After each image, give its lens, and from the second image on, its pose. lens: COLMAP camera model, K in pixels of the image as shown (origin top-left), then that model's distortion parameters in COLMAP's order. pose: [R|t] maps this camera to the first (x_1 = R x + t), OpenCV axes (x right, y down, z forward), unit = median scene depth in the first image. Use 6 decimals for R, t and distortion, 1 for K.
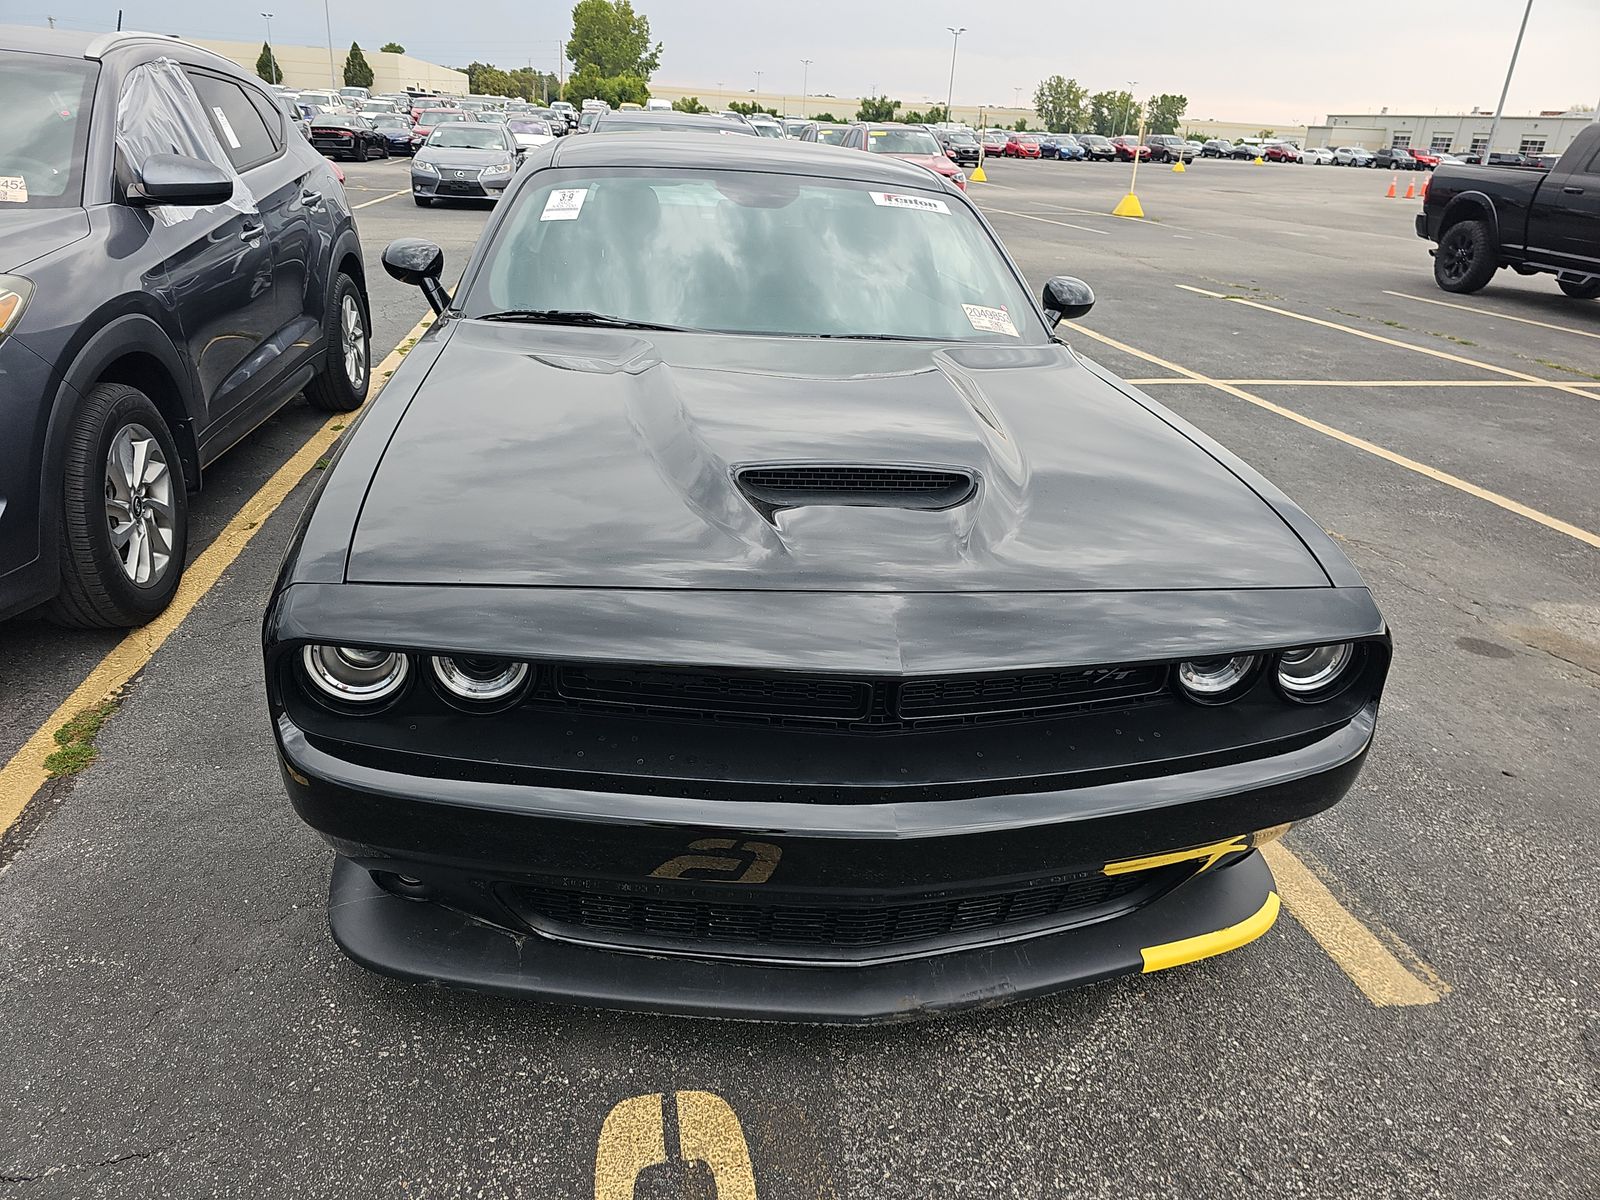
lens RADIAL K [[1154.8, 0, 795.4], [0, 1154.8, 584.0], [0, 0, 1]] dist [0.071346, -0.086948]
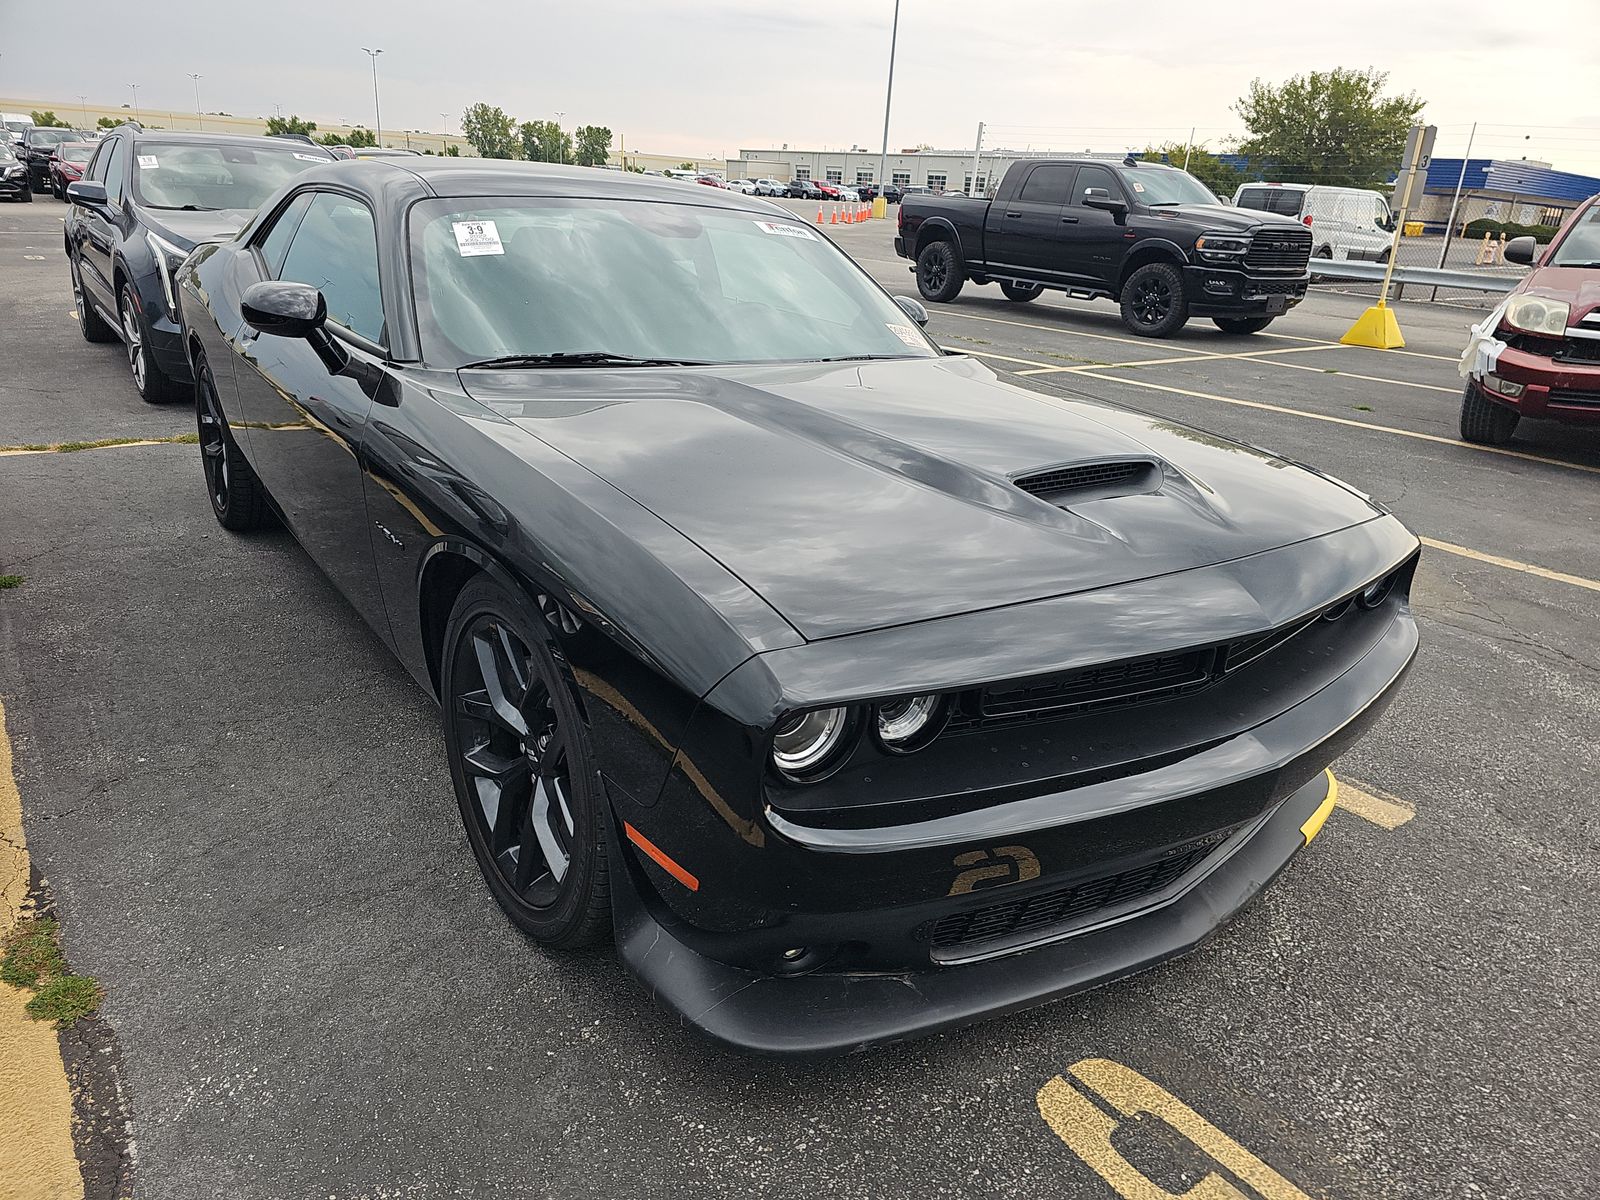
lens RADIAL K [[1157.4, 0, 800.0], [0, 1157.4, 600.0], [0, 0, 1]] dist [0.056720, -0.068395]
pose [[0.861230, -0.167749, 0.479733, -0.176920], [0.171880, 0.984472, 0.035676, -0.014920], [-0.478268, 0.051731, 0.876689, 0.039192]]
